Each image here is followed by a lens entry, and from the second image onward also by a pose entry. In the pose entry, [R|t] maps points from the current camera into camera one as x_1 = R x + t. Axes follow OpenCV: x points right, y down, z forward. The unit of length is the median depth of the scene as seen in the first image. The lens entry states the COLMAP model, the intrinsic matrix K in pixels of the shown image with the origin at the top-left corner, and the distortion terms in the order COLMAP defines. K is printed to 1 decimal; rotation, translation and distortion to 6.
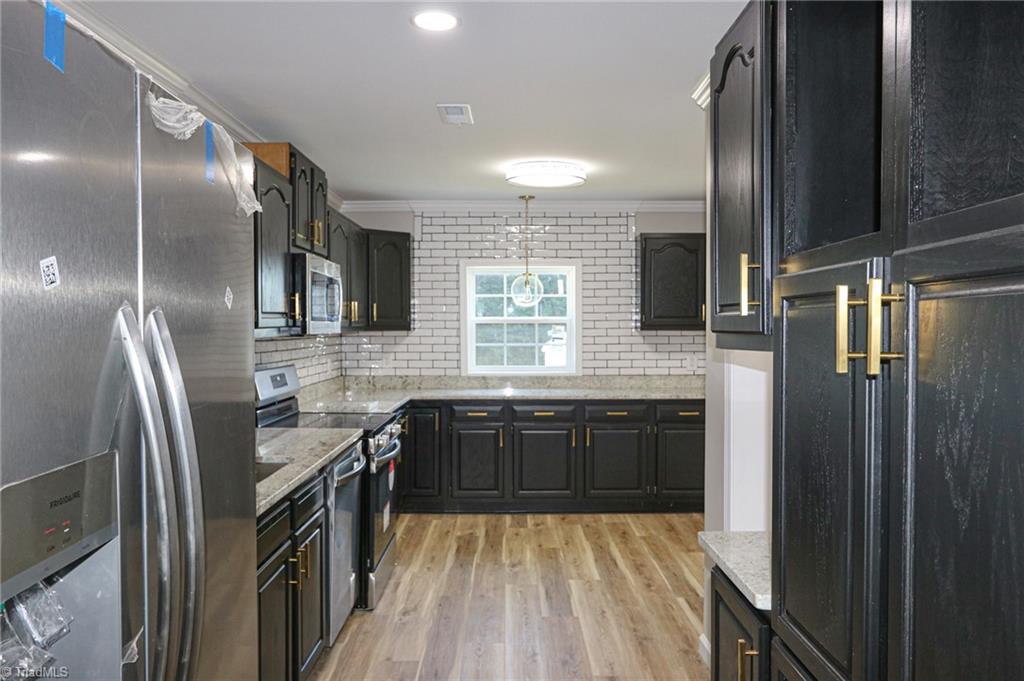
lens RADIAL K [[767.0, 0, 512.0], [0, 767.0, 340.5], [0, 0, 1]] dist [0.006641, 0.003965]
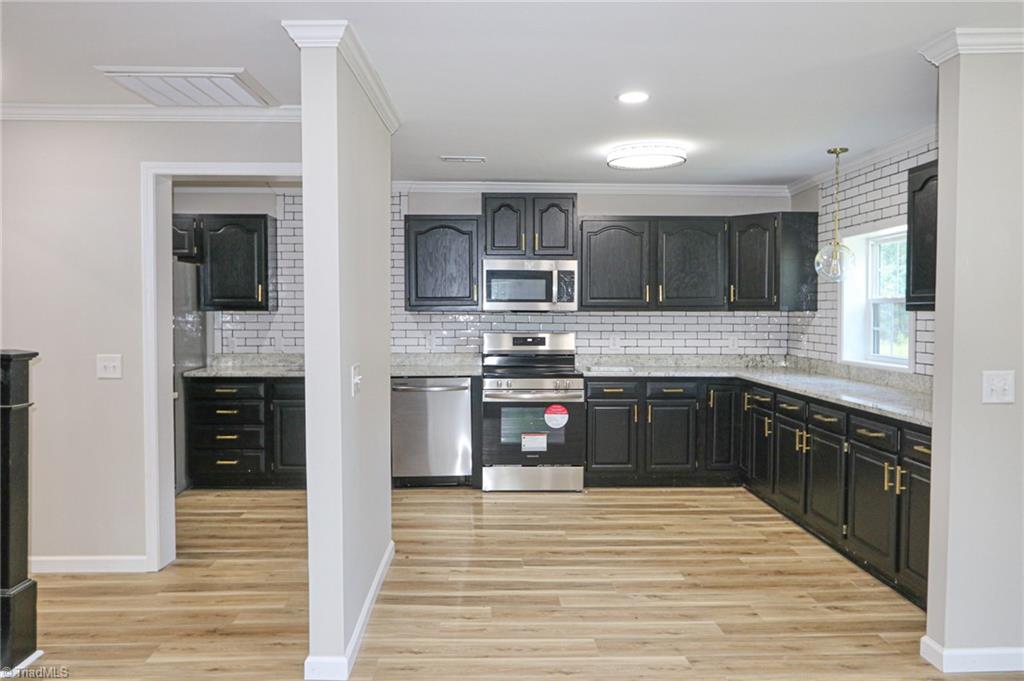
lens RADIAL K [[767.0, 0, 512.0], [0, 767.0, 340.5], [0, 0, 1]] dist [0.006641, 0.003965]
pose [[0.004434, 0.026213, -0.999647, 1.046373], [-0.014417, 0.999554, 0.026147, 0.007865], [0.999886, 0.014296, 0.004810, 0.814542]]
